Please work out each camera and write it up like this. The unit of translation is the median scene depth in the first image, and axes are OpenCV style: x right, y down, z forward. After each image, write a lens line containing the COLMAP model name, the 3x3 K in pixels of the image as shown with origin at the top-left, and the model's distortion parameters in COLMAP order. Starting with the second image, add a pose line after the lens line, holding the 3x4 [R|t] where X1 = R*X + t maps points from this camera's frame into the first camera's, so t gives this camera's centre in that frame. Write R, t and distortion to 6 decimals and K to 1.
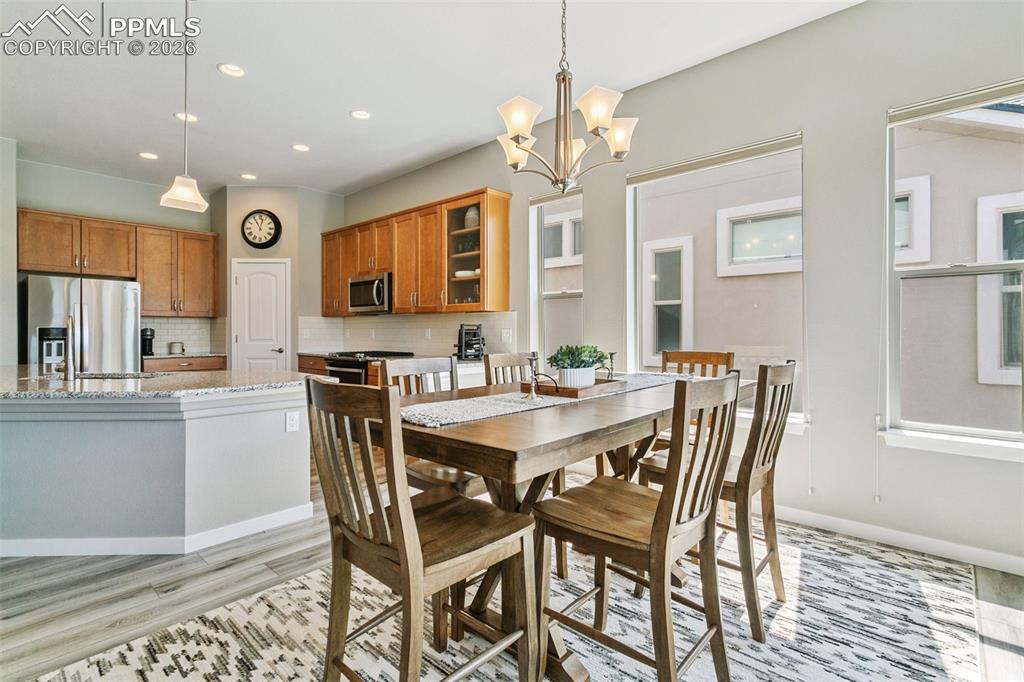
lens RADIAL K [[482.1, 0, 505.2], [0, 482.1, 333.9], [0, 0, 1]] dist [0.003905, 0.000003]
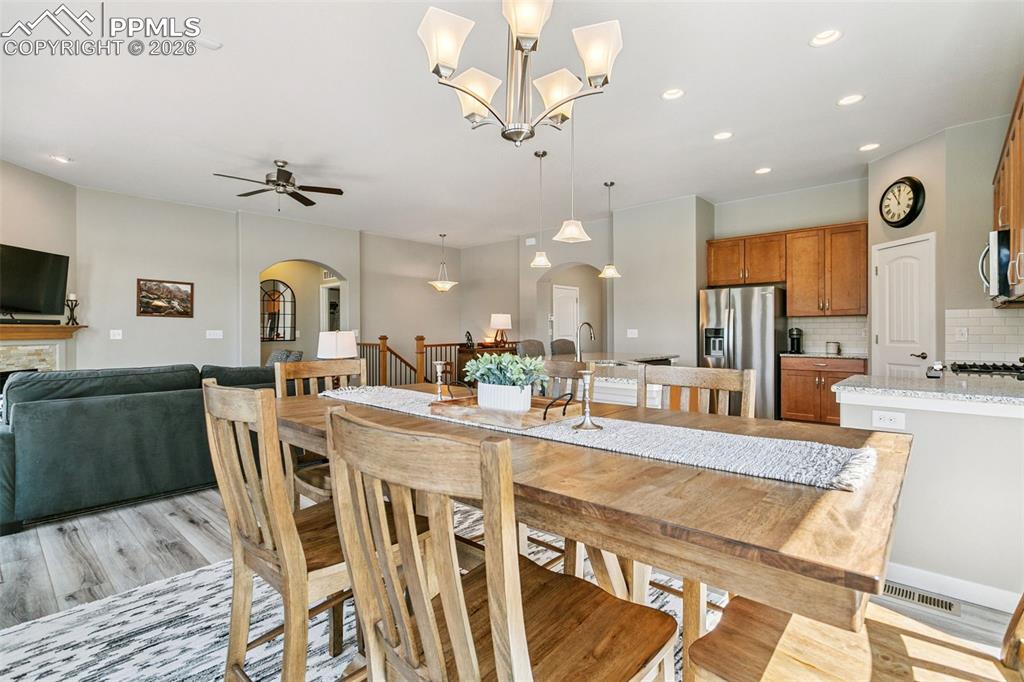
lens RADIAL K [[482.1, 0, 505.2], [0, 482.1, 333.9], [0, 0, 1]] dist [0.003905, 0.000003]
pose [[-0.011700, 0.006200, -0.999912, 0.318144], [-0.002220, 0.999978, 0.006226, -0.003610], [0.999929, 0.002292, -0.011686, 0.369646]]
